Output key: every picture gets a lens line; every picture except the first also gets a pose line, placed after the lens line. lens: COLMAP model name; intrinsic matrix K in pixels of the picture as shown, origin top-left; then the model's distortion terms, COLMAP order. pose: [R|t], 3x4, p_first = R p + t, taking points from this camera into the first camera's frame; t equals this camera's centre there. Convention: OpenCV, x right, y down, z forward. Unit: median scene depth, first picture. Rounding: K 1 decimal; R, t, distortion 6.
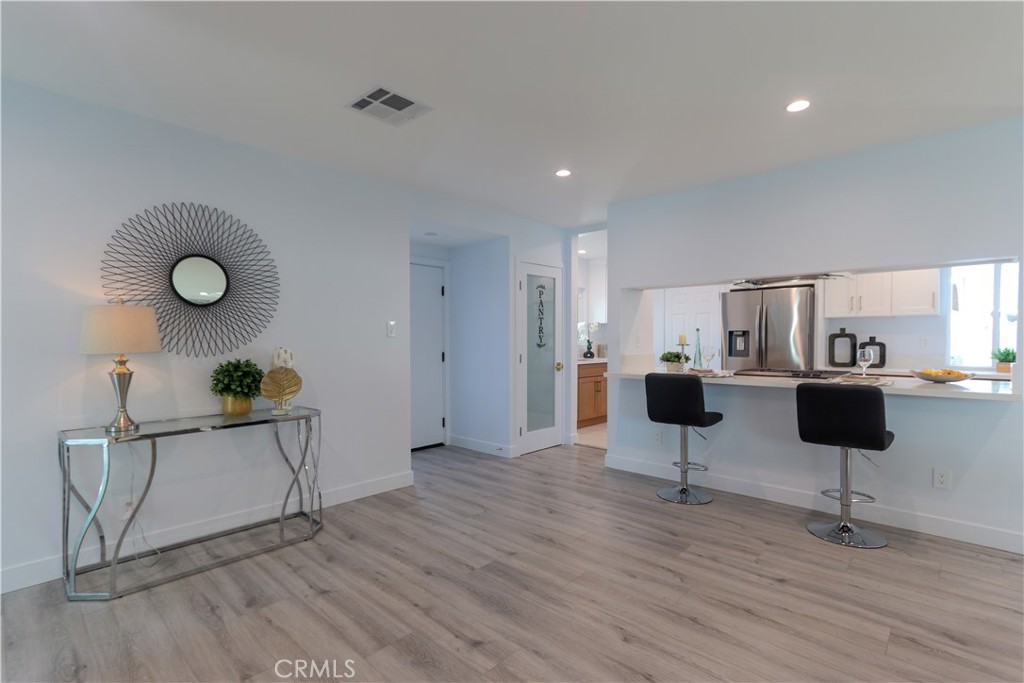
lens RADIAL K [[477.8, 0, 512.6], [0, 477.8, 349.1], [0, 0, 1]] dist [0.002124, 0.000974]
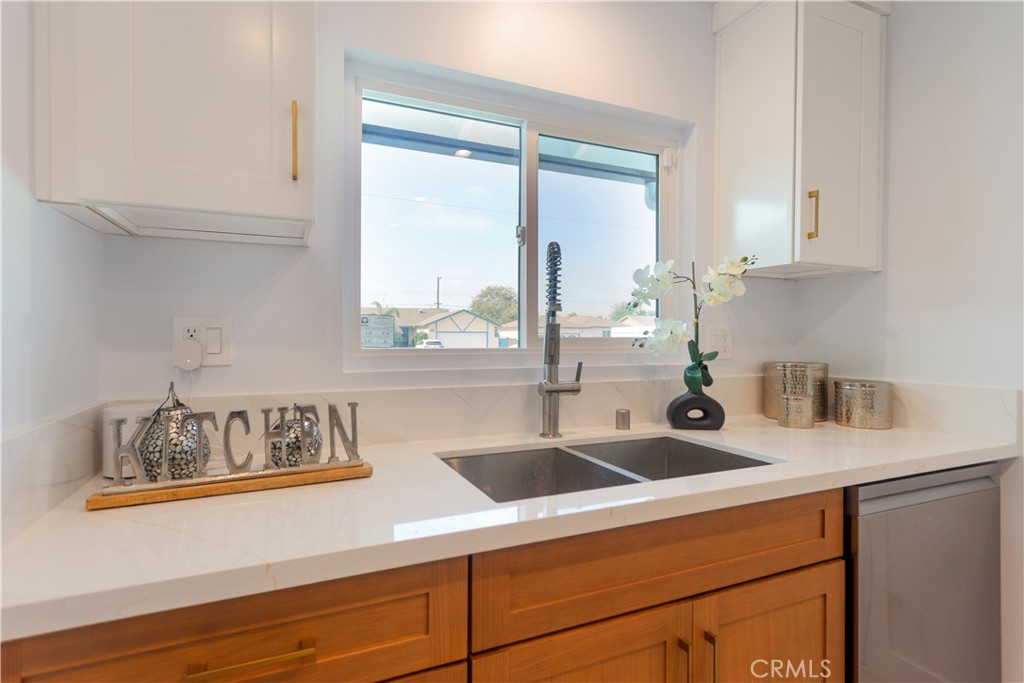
lens RADIAL K [[496.0, 0, 535.6], [0, 496.0, 340.6], [0, 0, 1]] dist [0.001332, 0.000308]
pose [[0.936171, 0.007614, -0.351461, 0.256456], [-0.012645, 0.999848, -0.012021, -0.024953], [0.351316, 0.015698, 0.936125, 1.156093]]
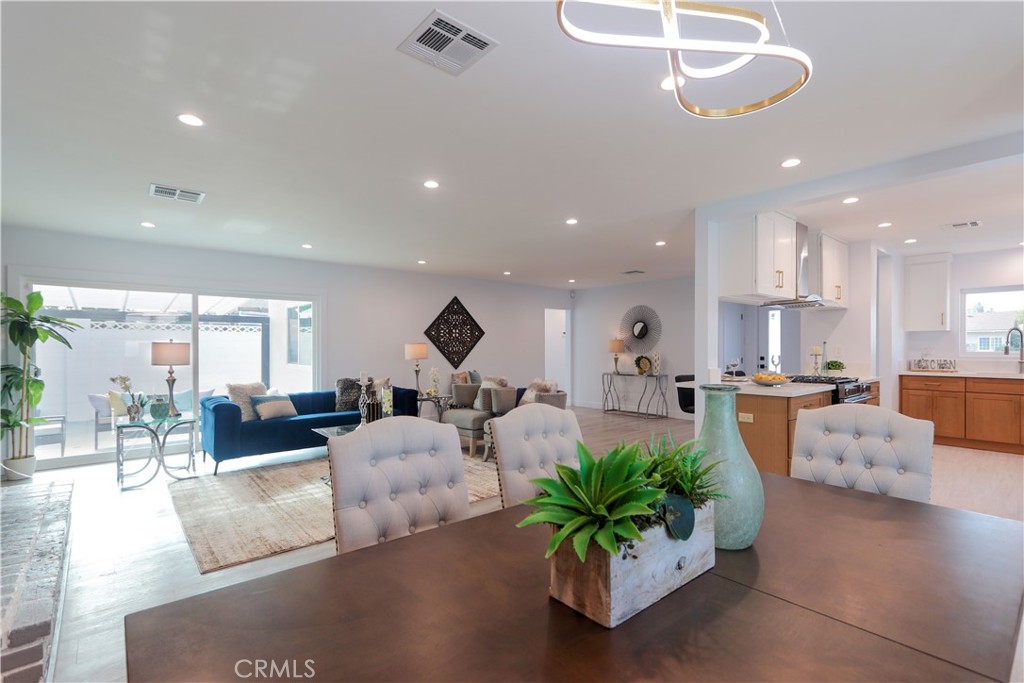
lens RADIAL K [[477.8, 0, 512.6], [0, 477.8, 349.1], [0, 0, 1]] dist [0.002124, 0.000974]
pose [[-0.107245, 0.007488, -0.994204, 1.496149], [-0.018439, 0.999785, 0.009519, -0.018845], [0.994062, 0.019353, -0.107084, 0.300678]]
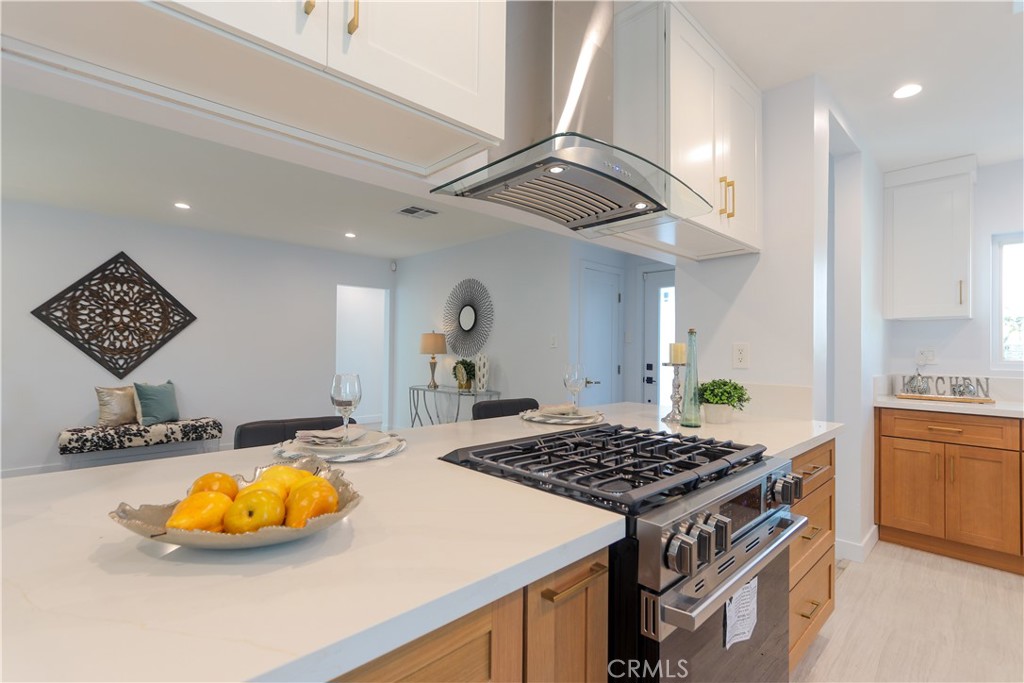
lens RADIAL K [[475.1, 0, 511.6], [0, 475.1, 343.6], [0, 0, 1]] dist [0.000340, 0.000160]
pose [[-0.057226, -0.009753, -0.998314, 0.745856], [-0.032684, 0.999435, -0.007890, -0.018327], [0.997826, 0.032178, -0.057512, 0.761391]]
